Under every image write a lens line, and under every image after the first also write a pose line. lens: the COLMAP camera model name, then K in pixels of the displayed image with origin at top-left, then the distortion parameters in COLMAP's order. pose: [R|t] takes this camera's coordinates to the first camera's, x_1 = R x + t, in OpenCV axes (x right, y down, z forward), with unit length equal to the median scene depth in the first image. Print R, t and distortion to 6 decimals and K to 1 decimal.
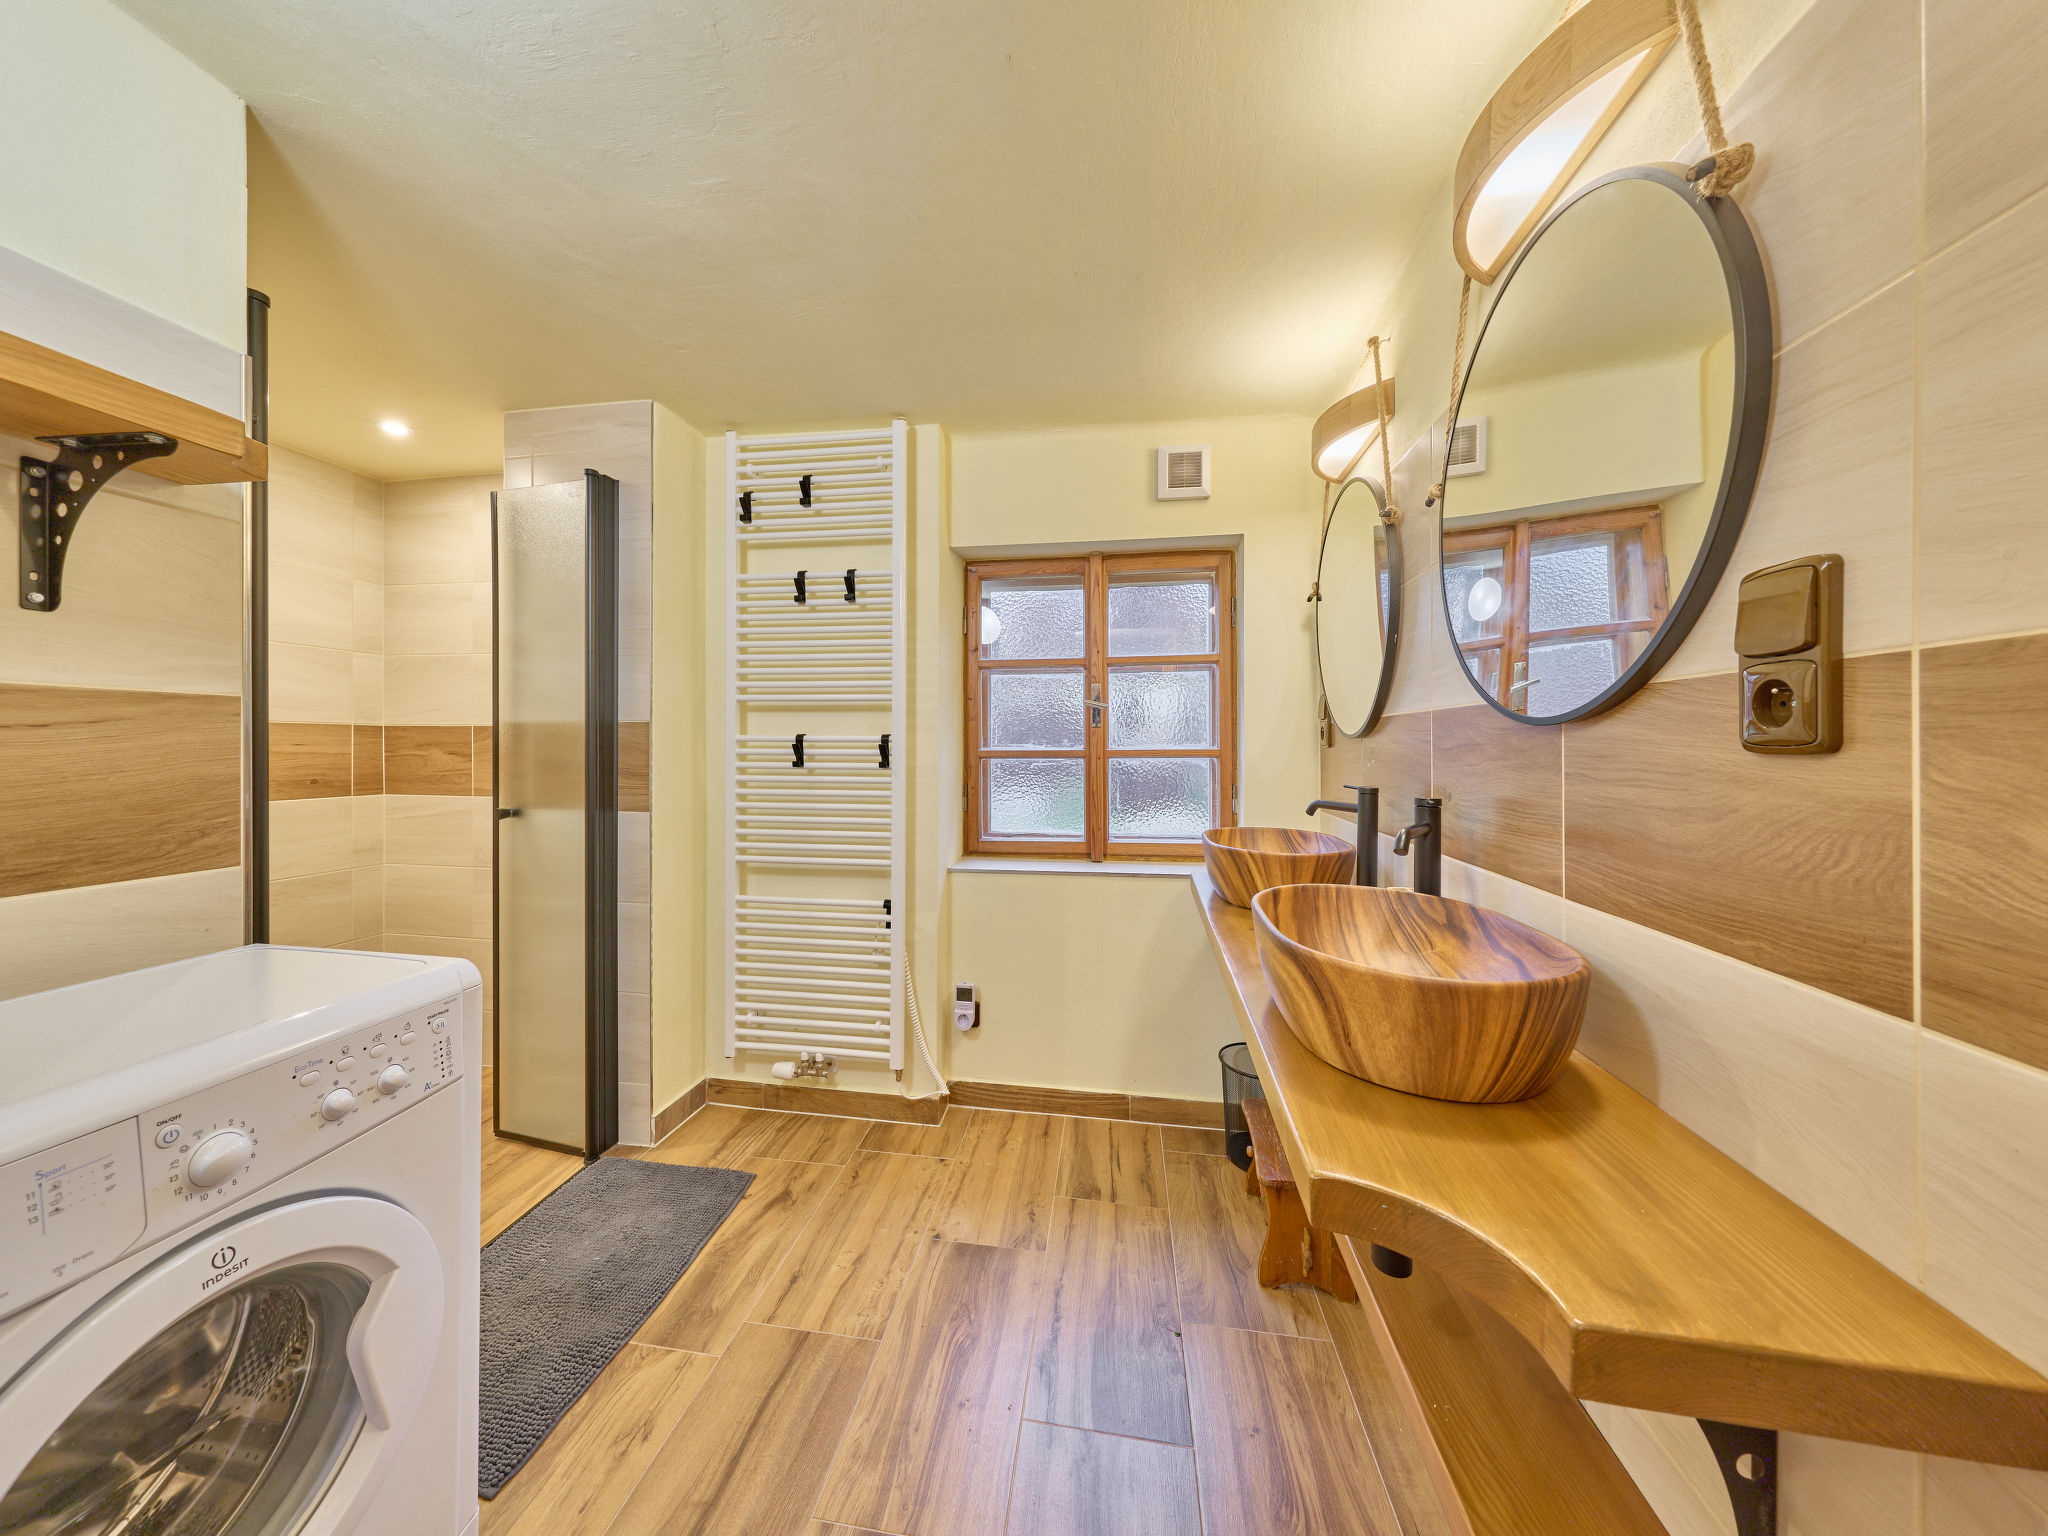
lens RADIAL K [[685.7, 0, 1029.6], [0, 685.7, 755.4], [0, 0, 1]] dist [0.005084, 0.000012]
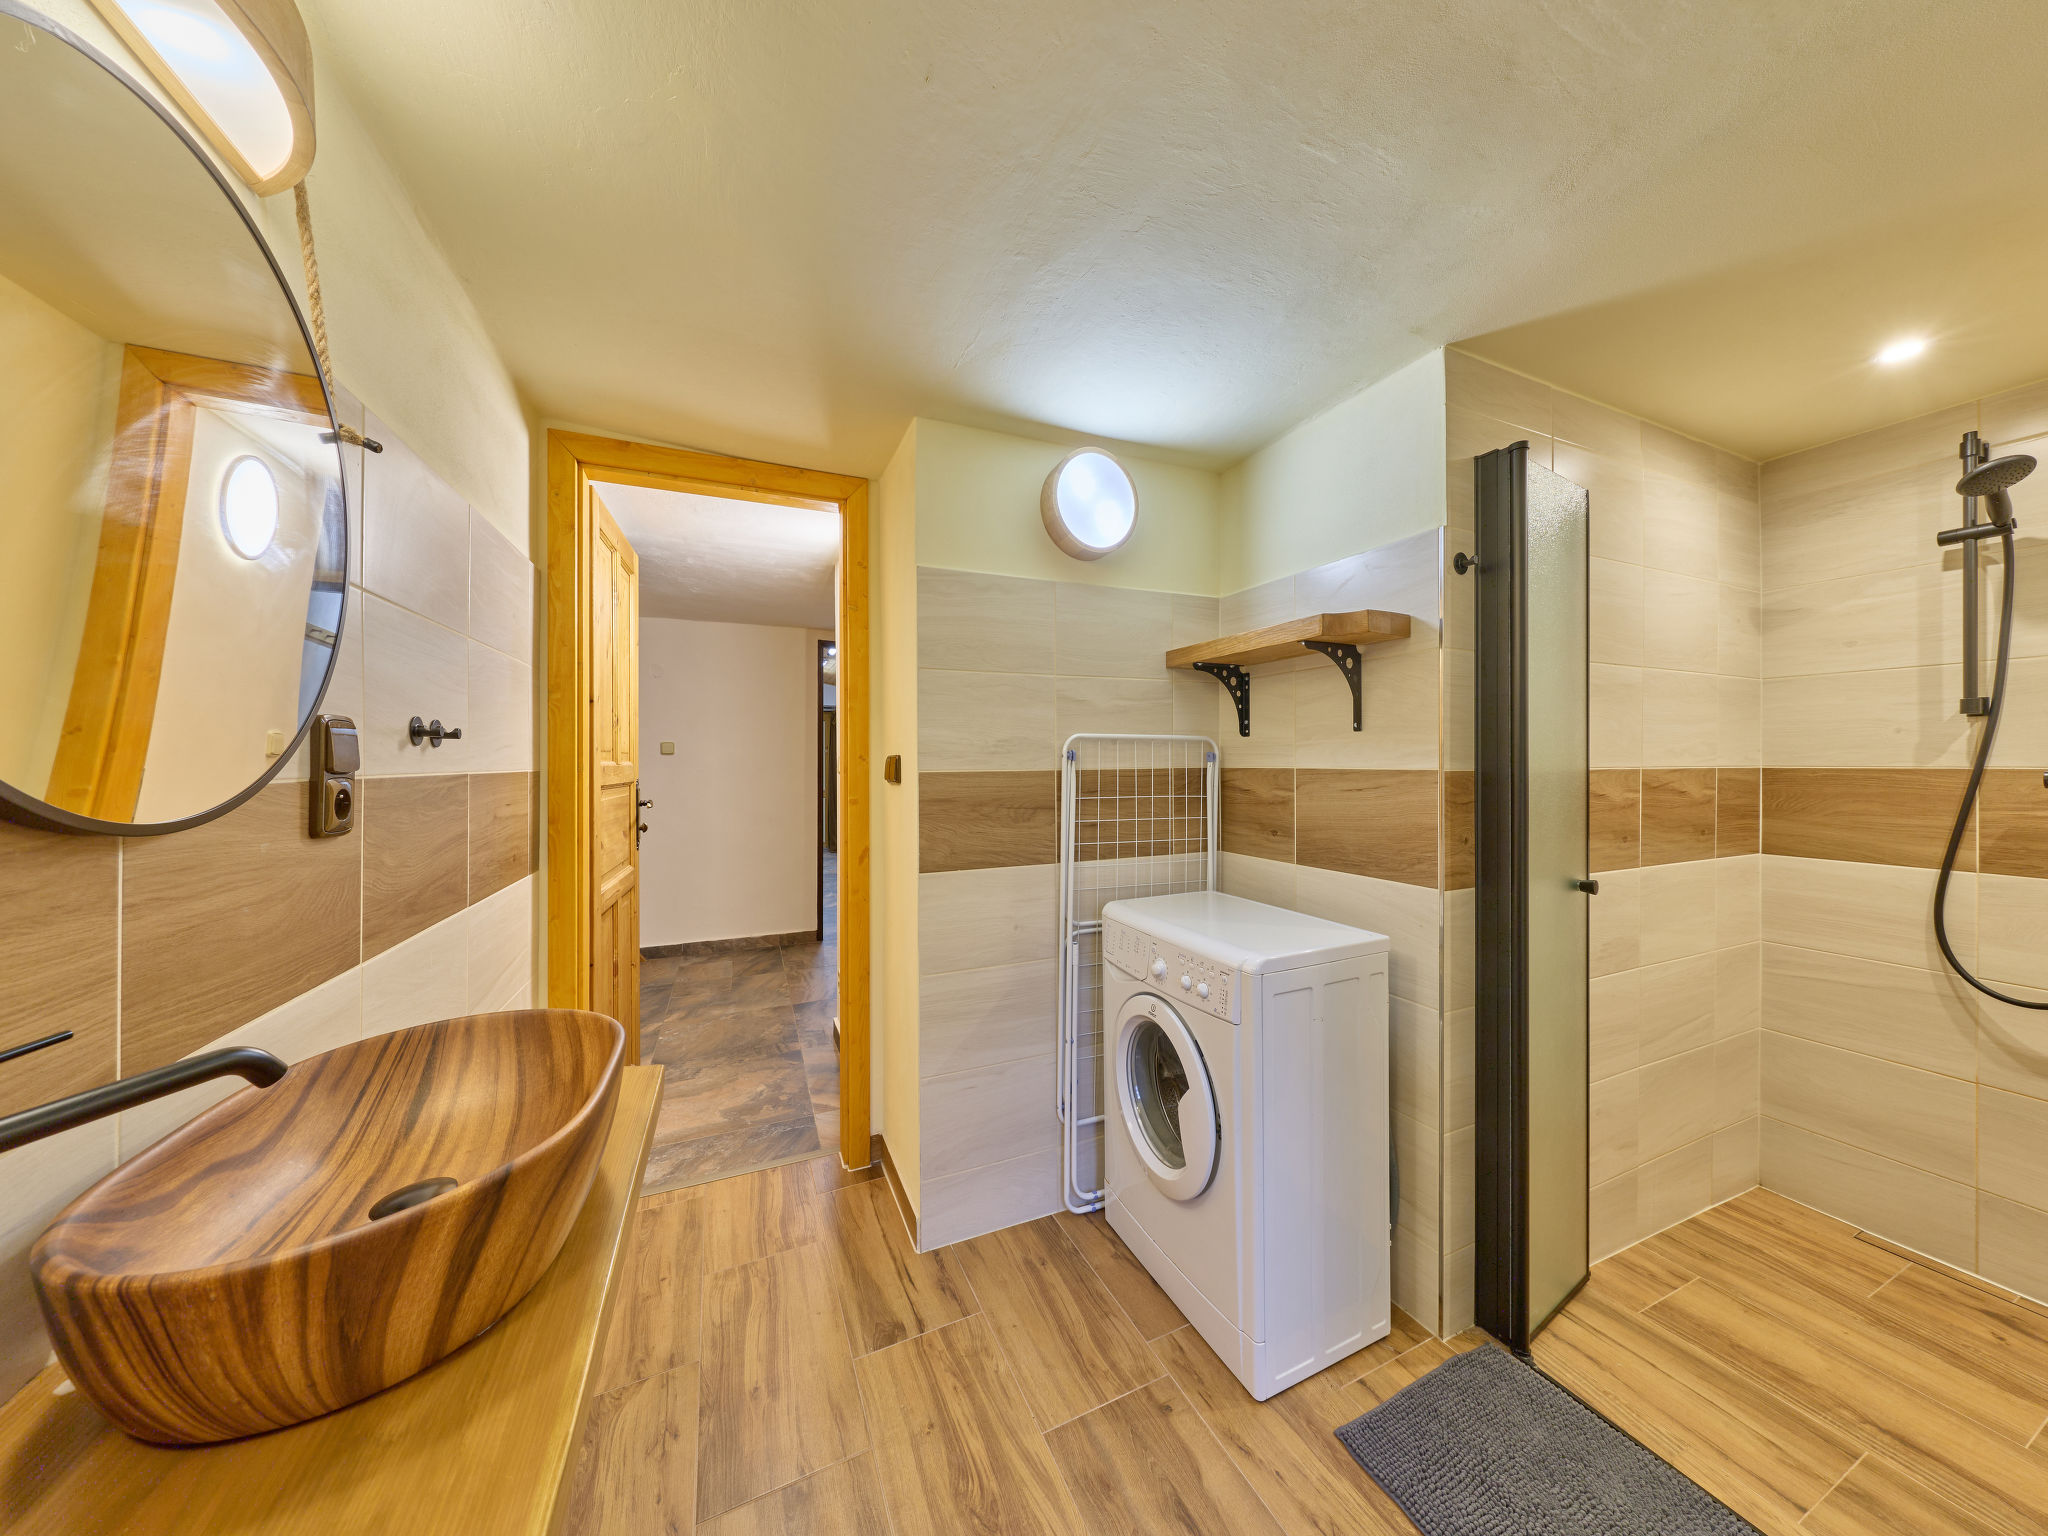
lens RADIAL K [[685.7, 0, 1029.6], [0, 685.7, 755.4], [0, 0, 1]] dist [0.005084, 0.000012]
pose [[-0.838100, -0.006629, -0.545476, 0.559446], [-0.008304, 0.999965, 0.000606, -0.181768], [0.545453, 0.005037, -0.838126, 2.860523]]
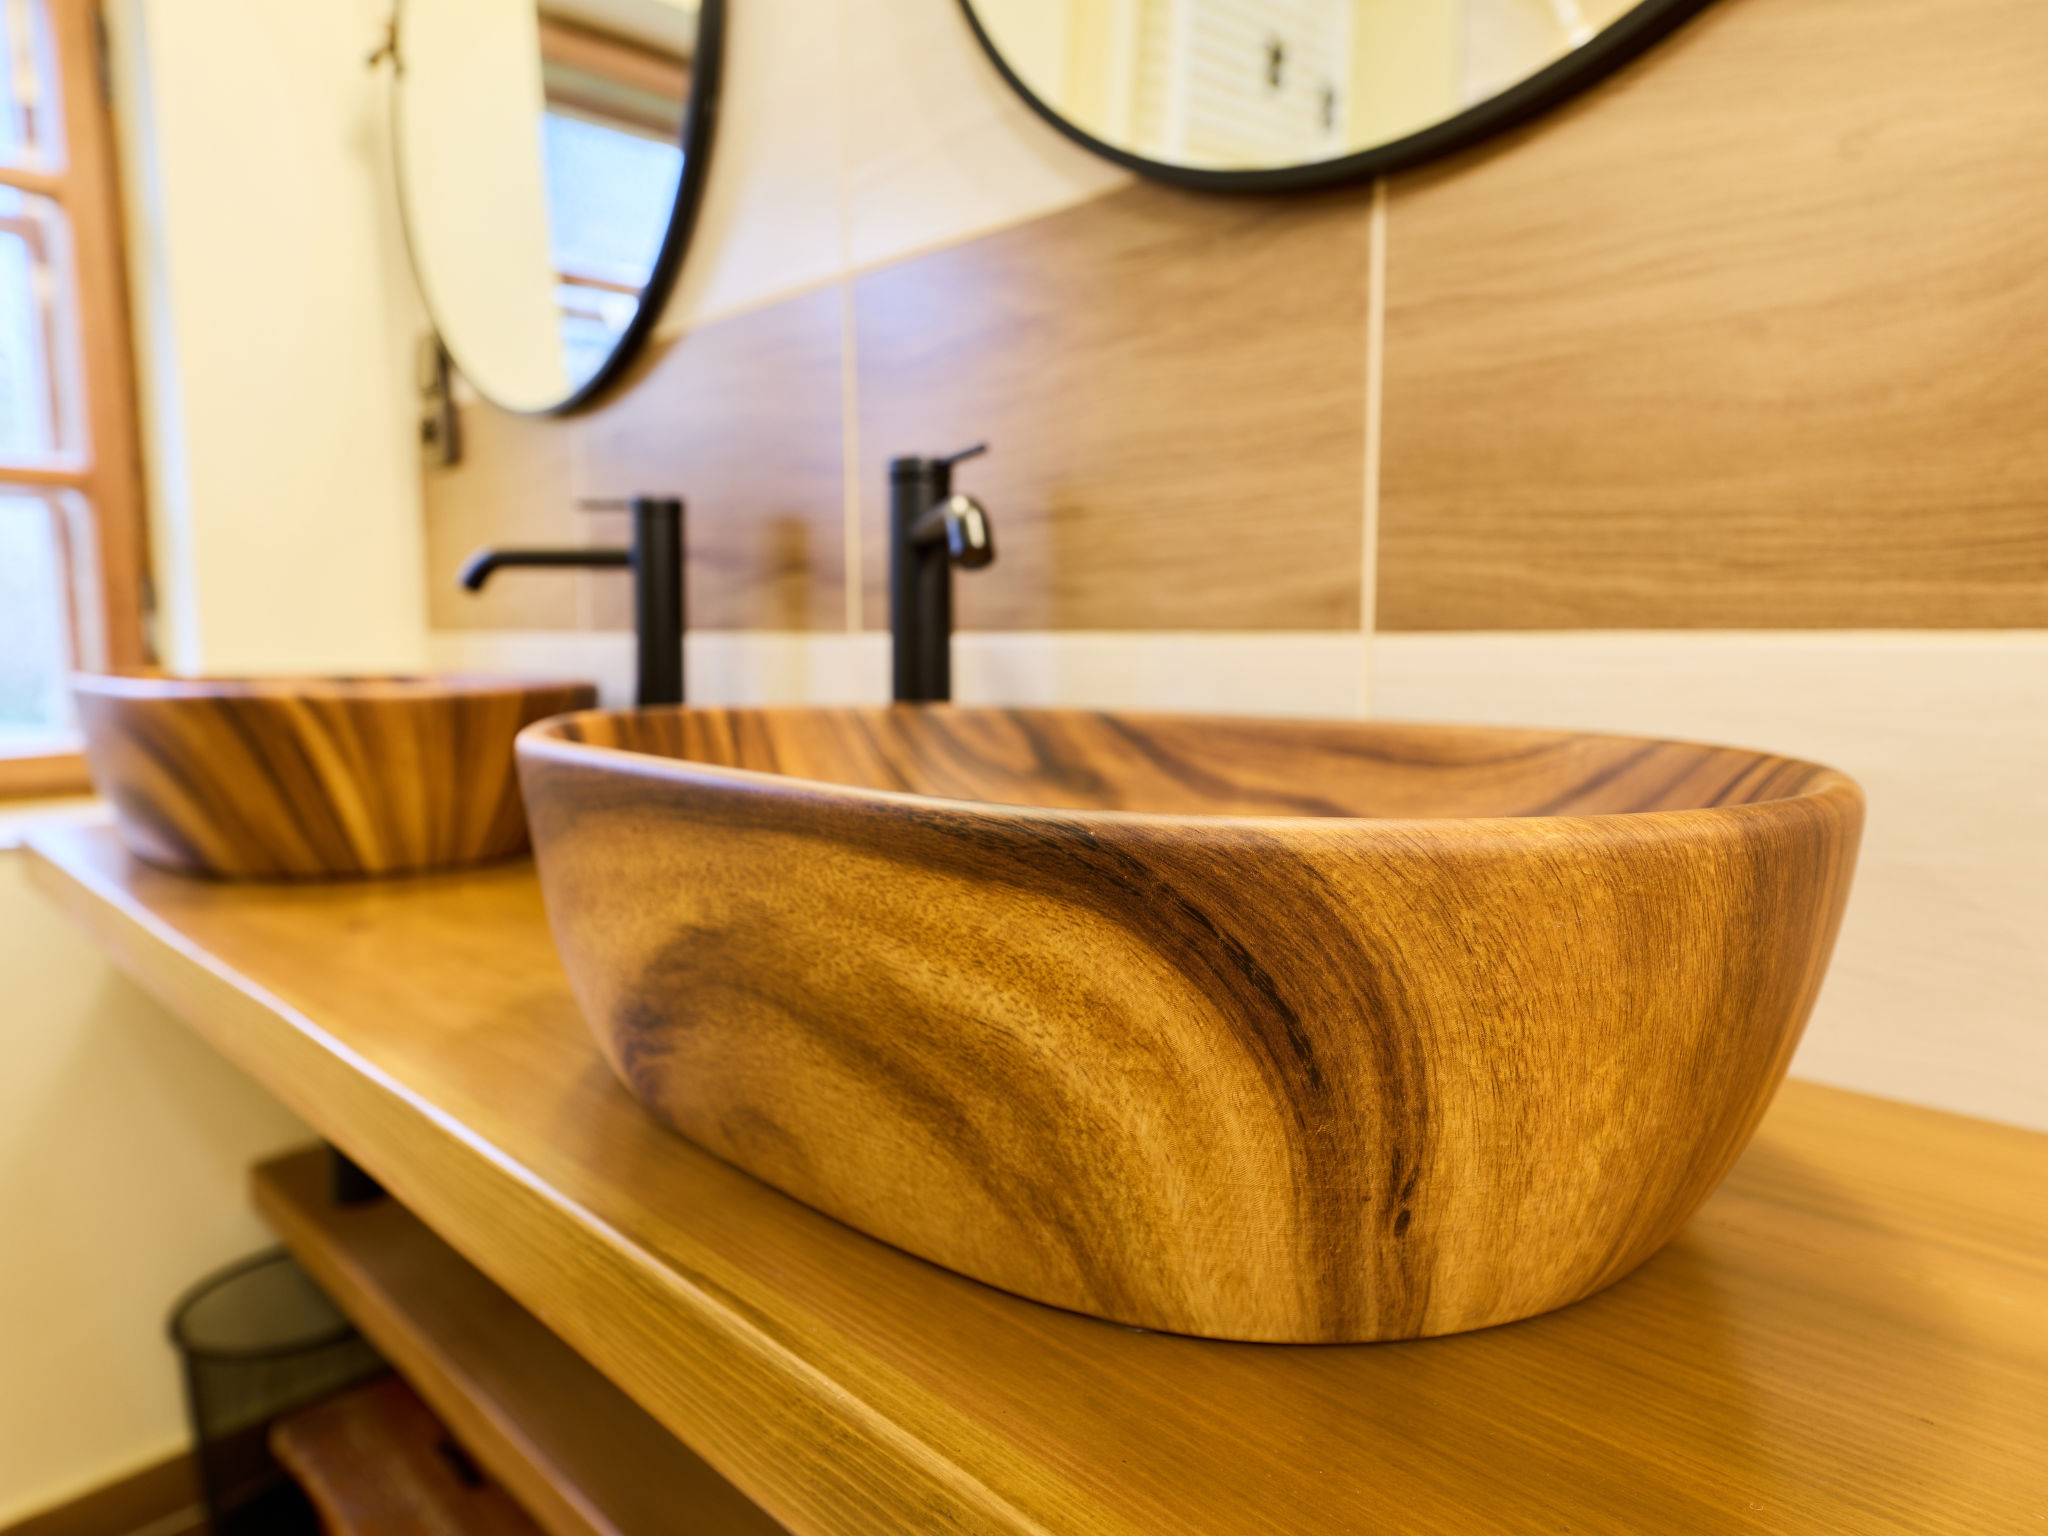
lens RADIAL K [[1134.6, 0, 1024.0], [0, 1134.6, 768.0], [0, 0, 1]] dist [0.018473, -0.000299]
pose [[0.537705, -0.080770, 0.839255, 0.134624], [-0.007245, 0.994921, 0.100394, 0.308137], [-0.843102, -0.060063, 0.534389, 1.123120]]
